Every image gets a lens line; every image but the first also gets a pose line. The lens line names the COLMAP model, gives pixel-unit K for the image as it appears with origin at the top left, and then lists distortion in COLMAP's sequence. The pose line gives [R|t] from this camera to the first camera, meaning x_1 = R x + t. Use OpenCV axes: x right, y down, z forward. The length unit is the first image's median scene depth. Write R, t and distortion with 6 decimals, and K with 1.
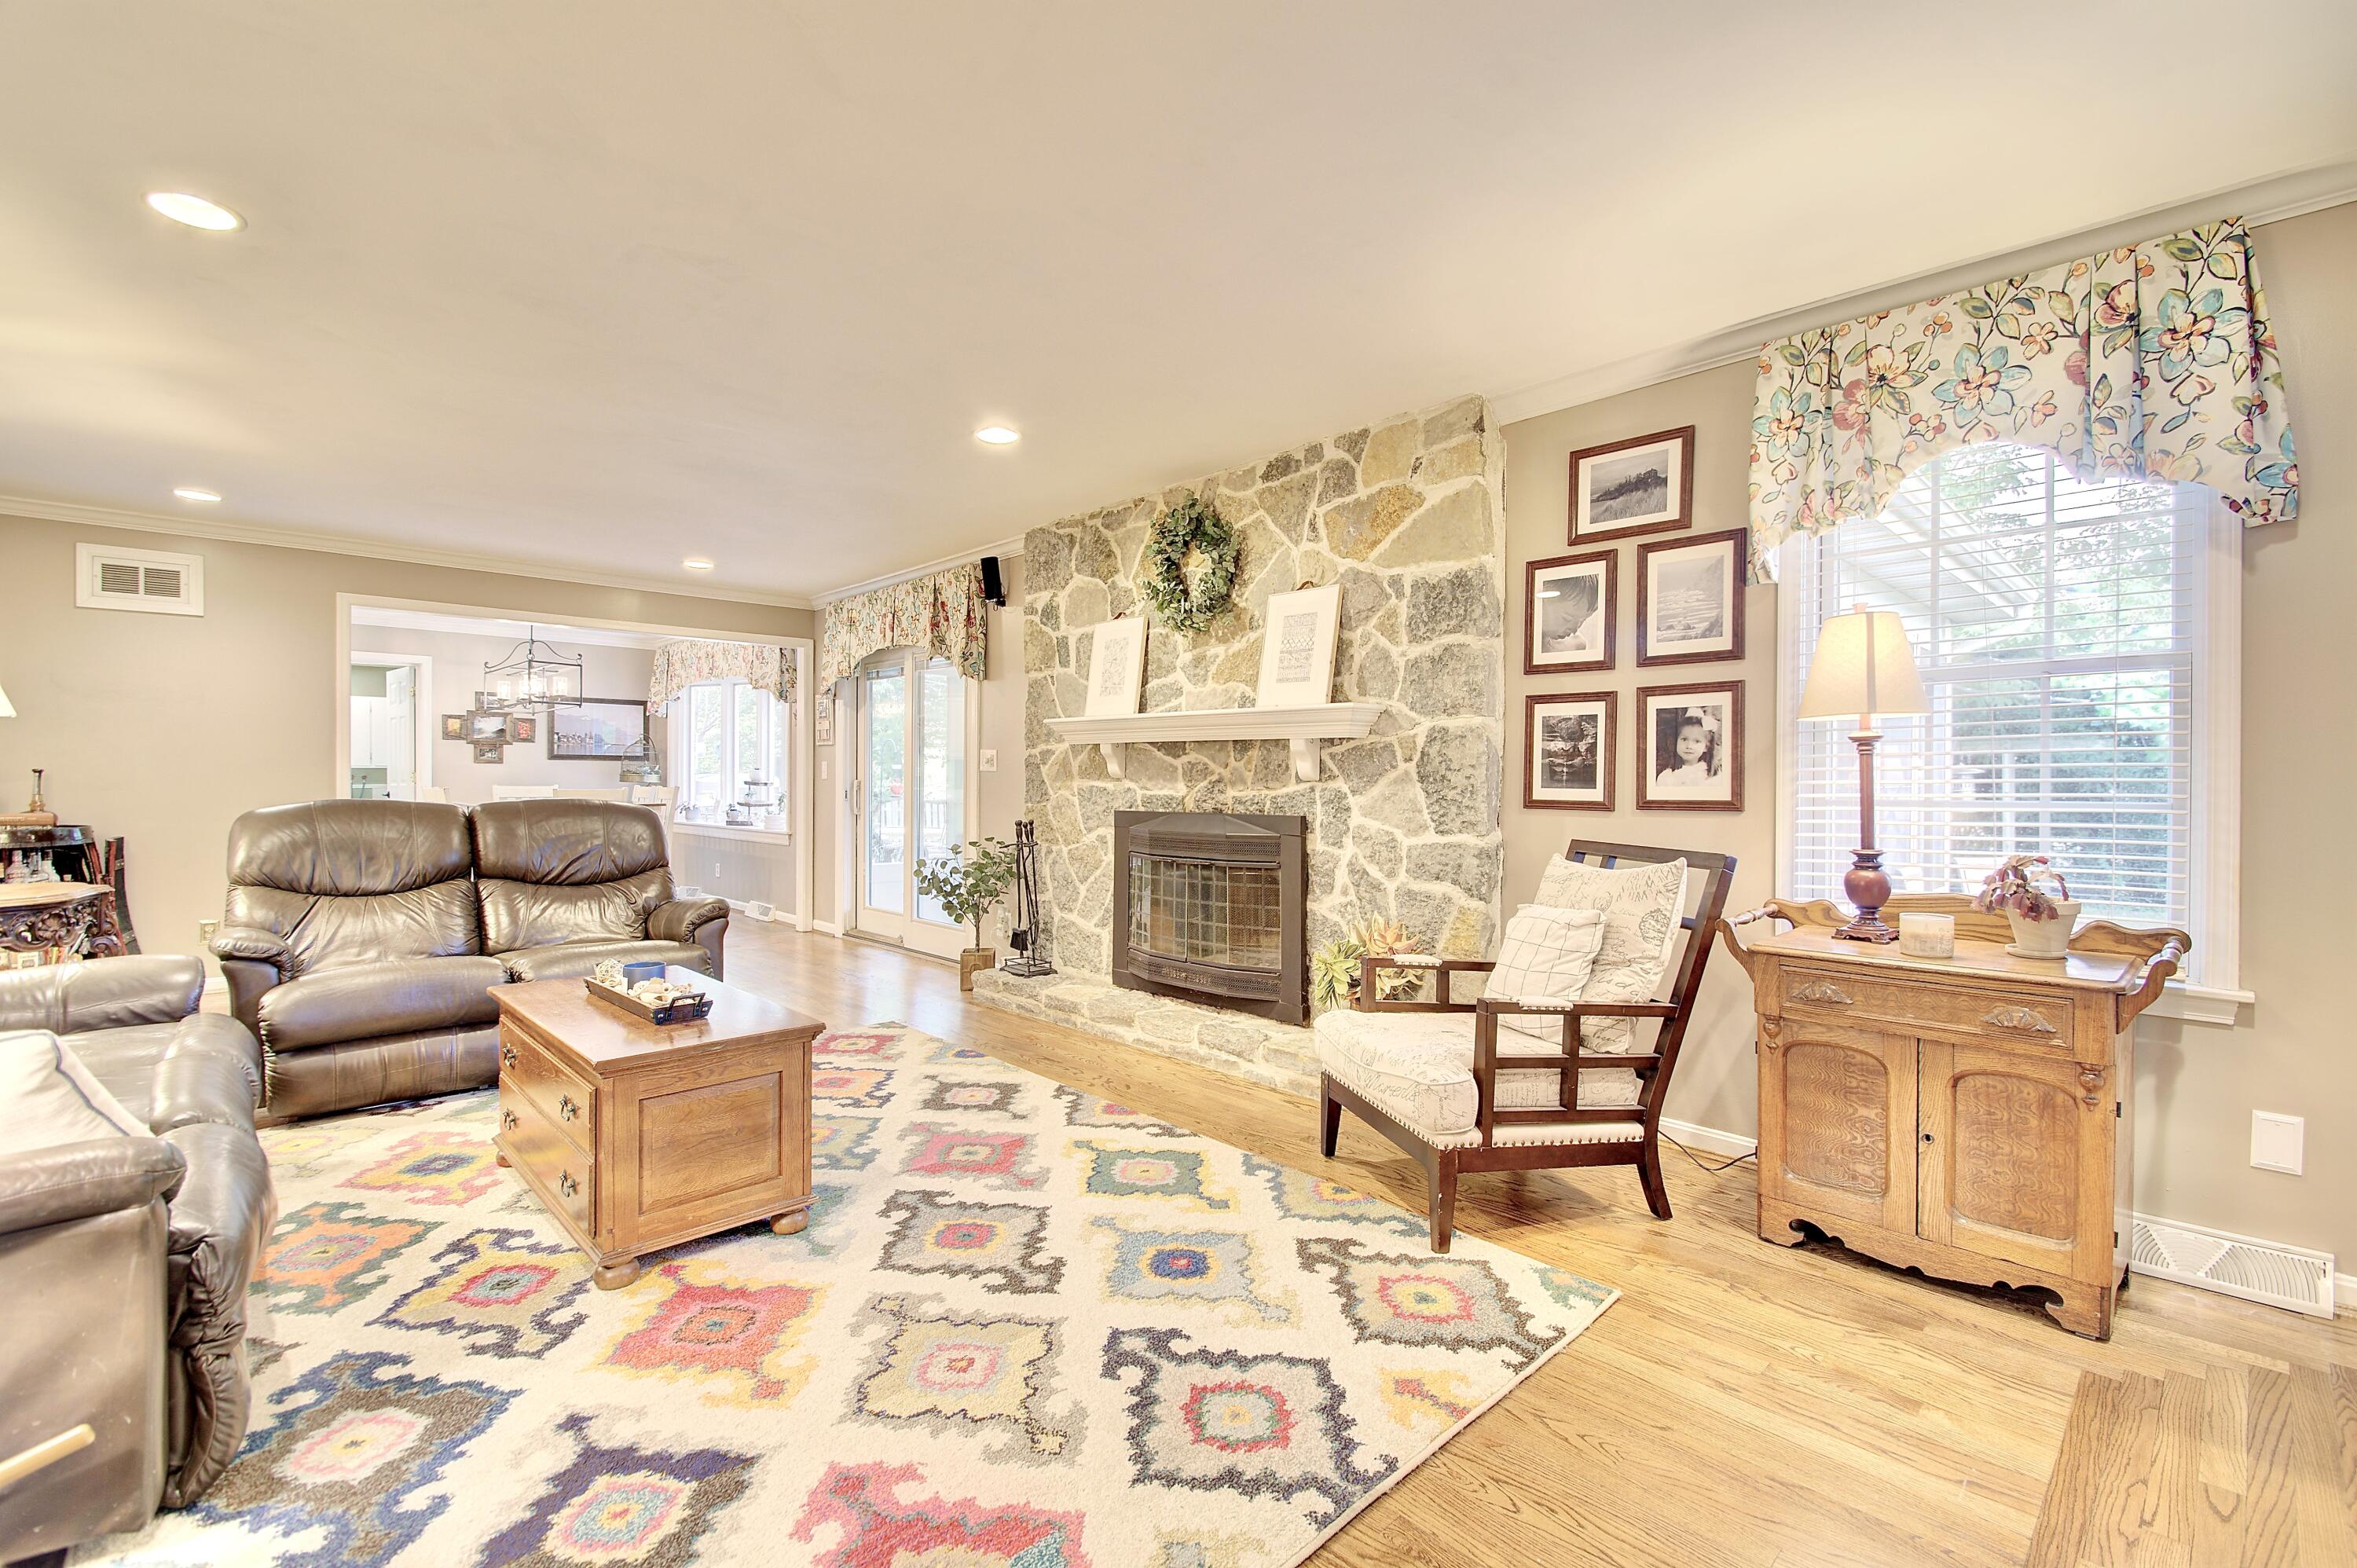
lens RADIAL K [[1028.8, 0, 1200.5], [0, 1028.8, 782.6], [0, 0, 1]] dist [0.005233, -0.010779]
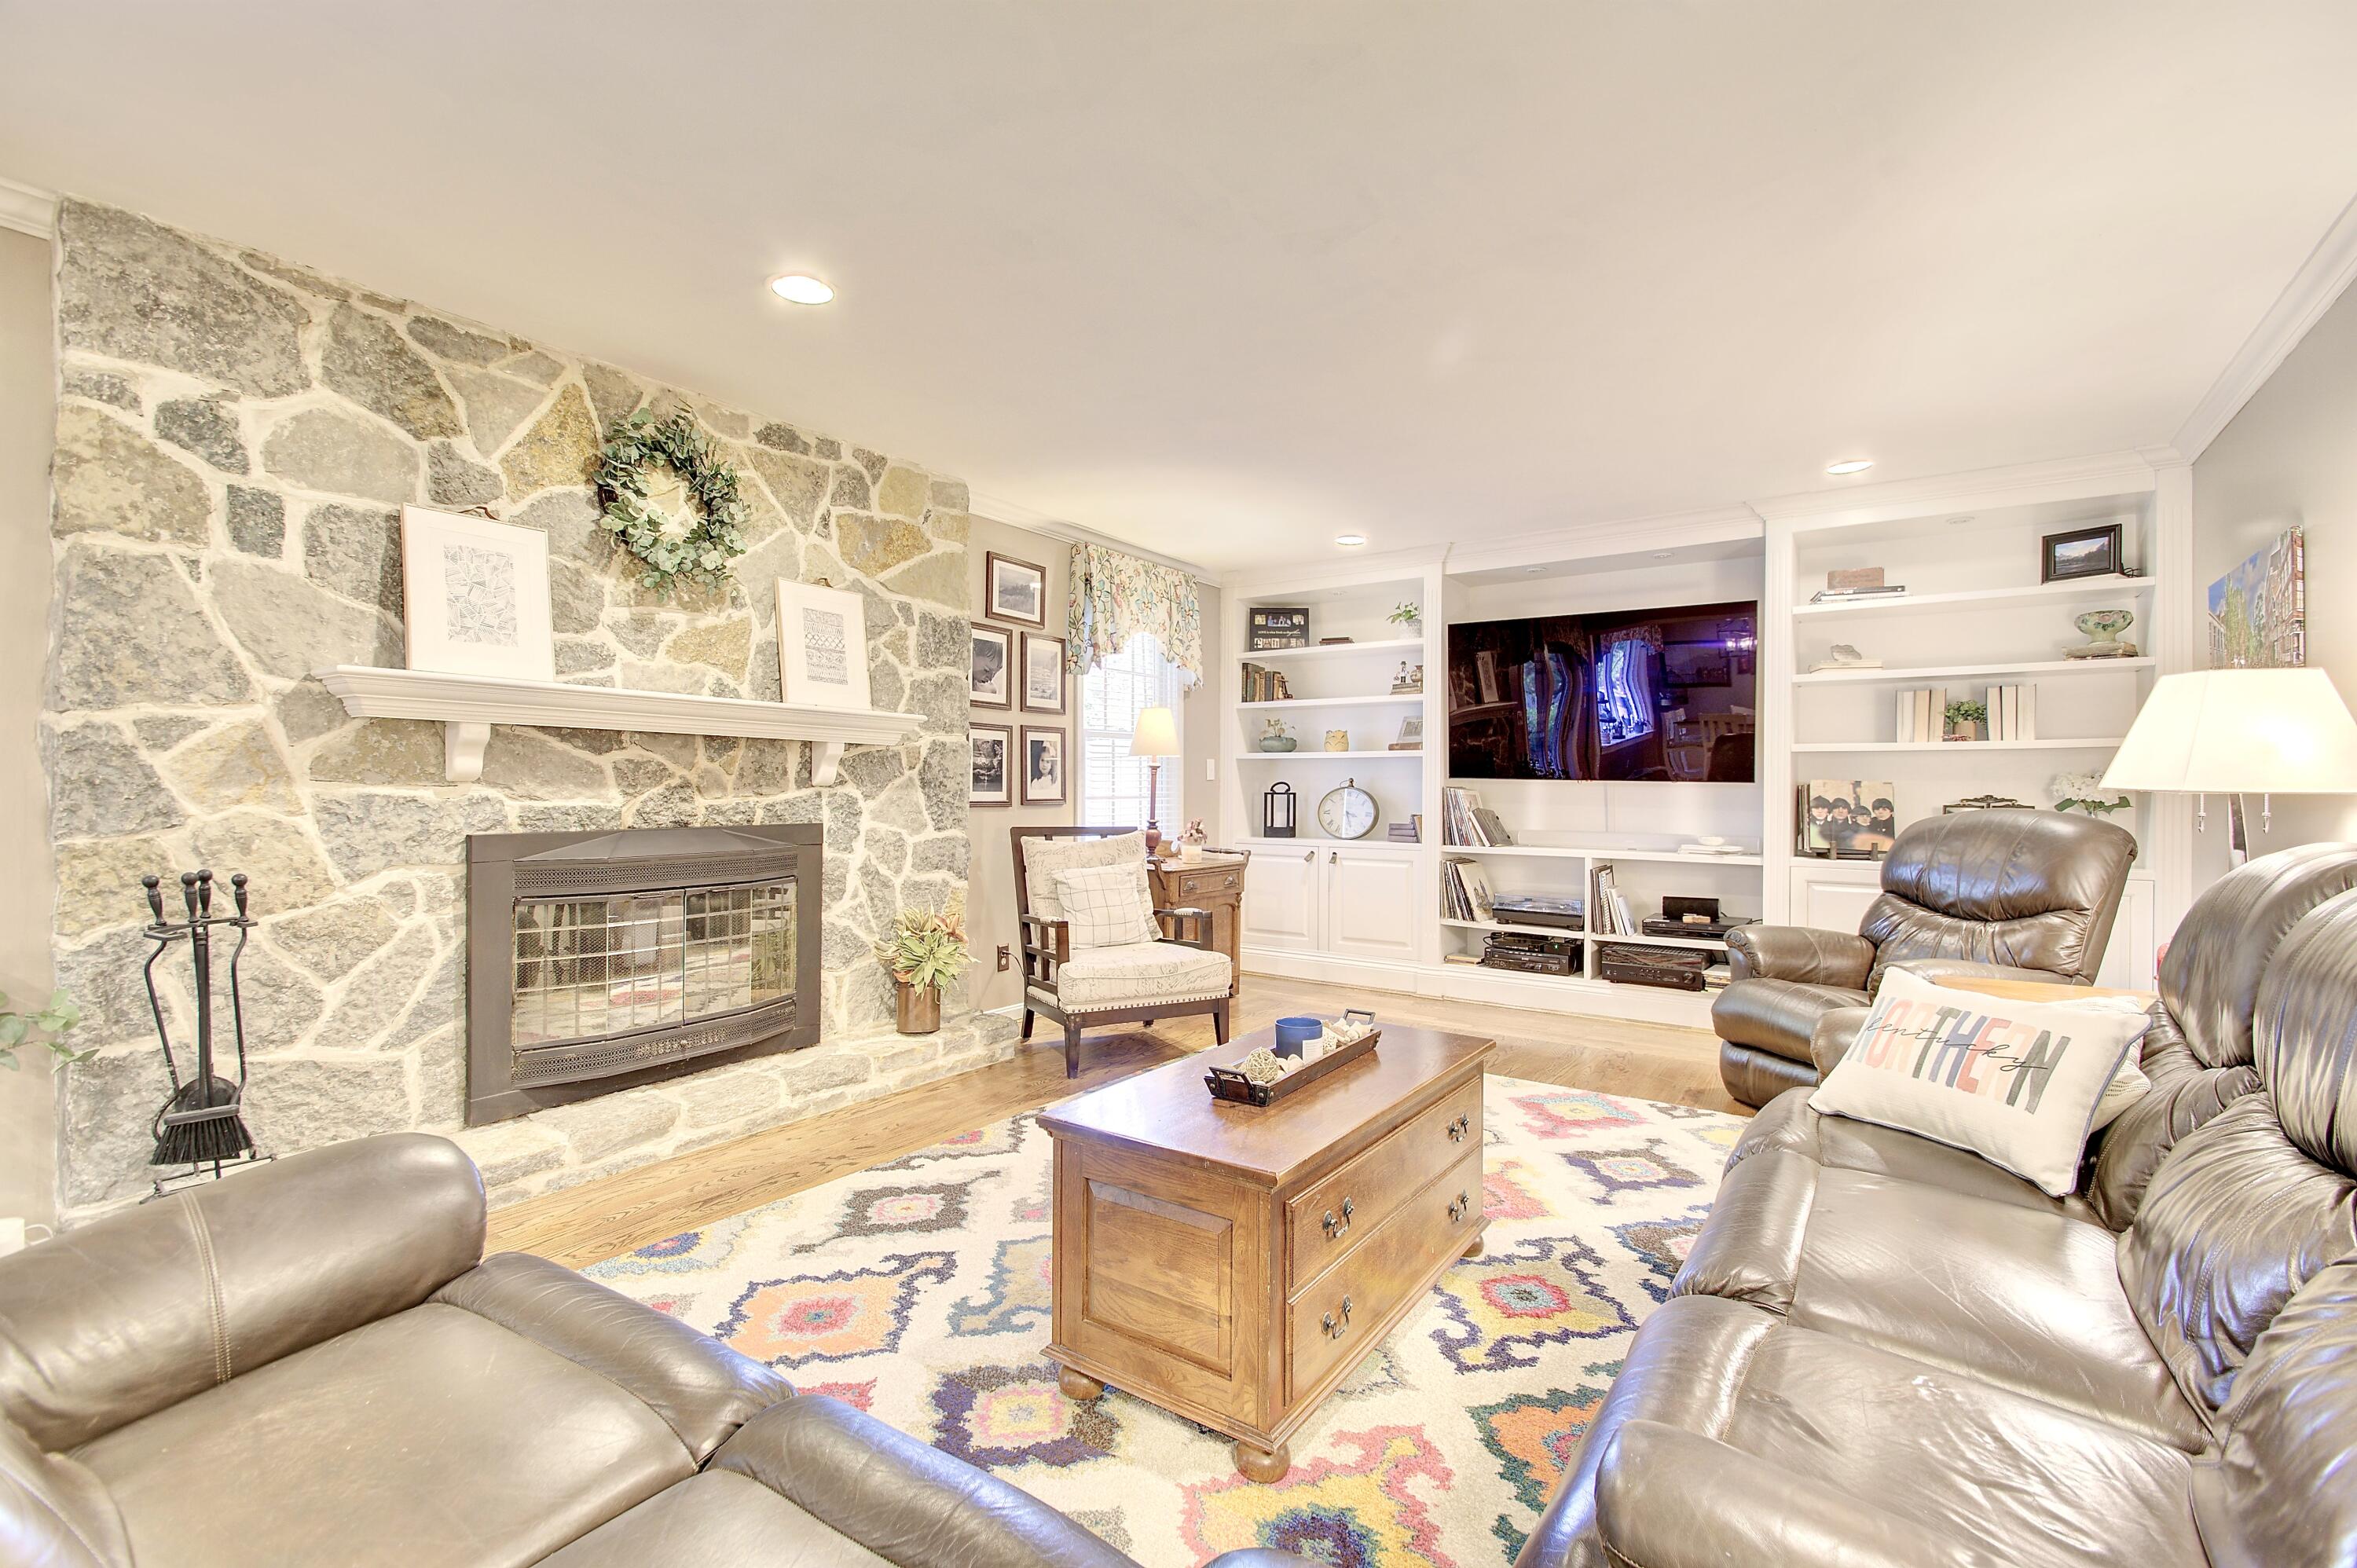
lens RADIAL K [[1028.8, 0, 1178.5], [0, 1028.8, 782.9], [0, 0, 1]] dist [0.005233, -0.010779]
pose [[-0.186270, 0.001269, 0.982498, -0.964163], [-0.001935, 0.999997, -0.001659, -0.004030], [-0.982497, -0.002210, -0.186267, 0.915658]]
